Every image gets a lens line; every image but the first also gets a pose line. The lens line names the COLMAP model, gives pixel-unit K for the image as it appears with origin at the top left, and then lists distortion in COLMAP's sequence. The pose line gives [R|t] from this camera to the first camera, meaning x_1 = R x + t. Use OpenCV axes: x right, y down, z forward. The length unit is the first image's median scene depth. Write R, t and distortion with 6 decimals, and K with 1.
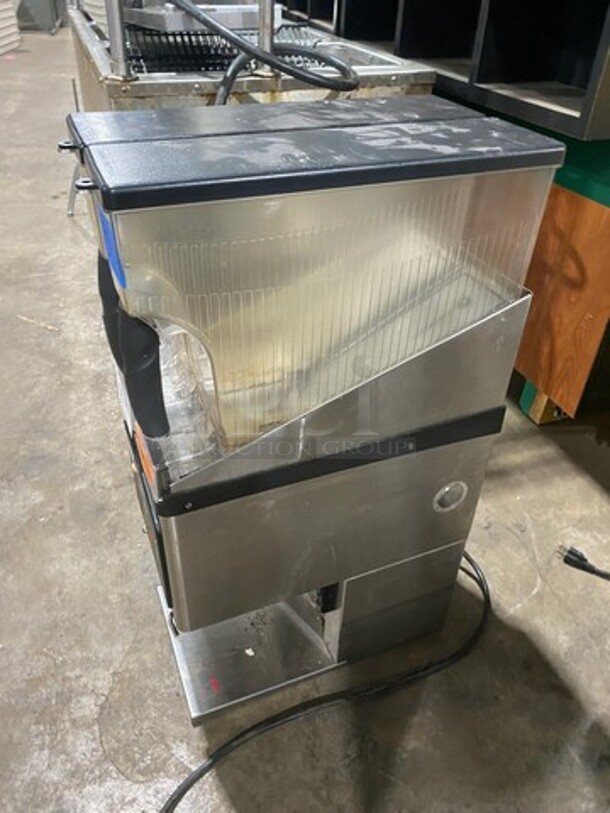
lens RADIAL K [[610.5, 0, 310.0], [0, 610.5, 407.9], [0, 0, 1]] dist [0.004216, -0.001635]
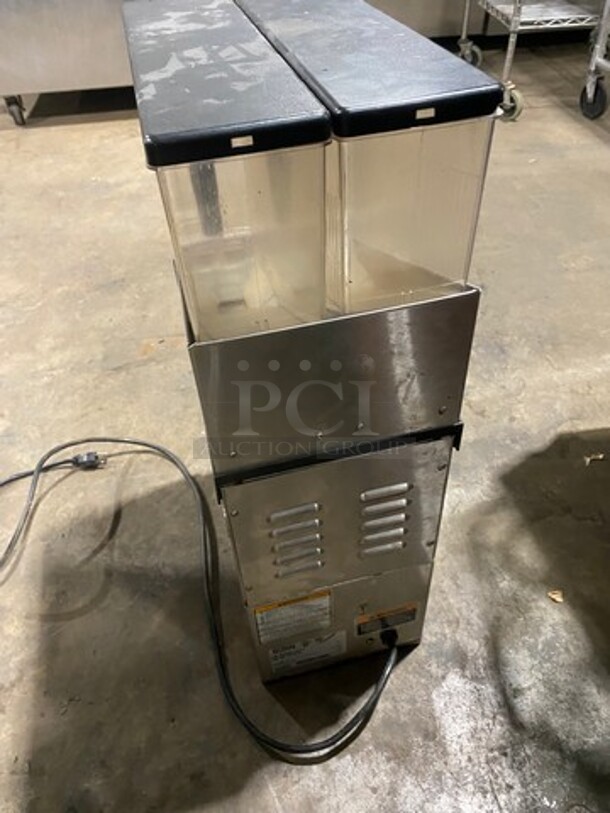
lens RADIAL K [[610.5, 0, 310.0], [0, 610.5, 407.9], [0, 0, 1]] dist [0.004216, -0.001635]
pose [[-0.148577, 0.670607, -0.726781, 0.628499], [-0.566827, 0.544473, 0.618268, -0.466361], [0.810328, 0.503820, 0.299222, 0.656771]]
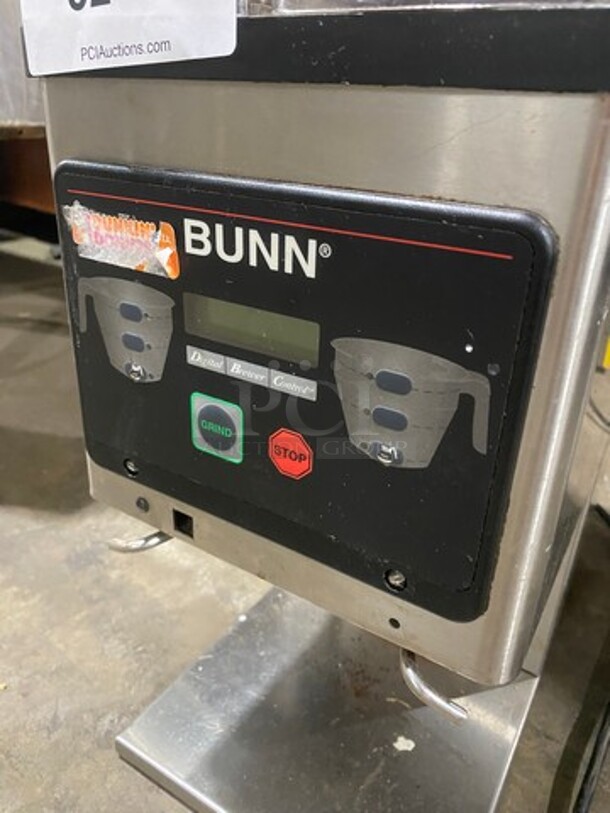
lens RADIAL K [[617.4, 0, 305.0], [0, 617.4, 406.5], [0, 0, 1]] dist [0.008315, 0.004088]
pose [[0.821160, -0.260886, 0.507577, -0.335967], [0.343500, 0.936191, -0.074529, 0.180370], [-0.455745, 0.235552, 0.858377, 0.599150]]
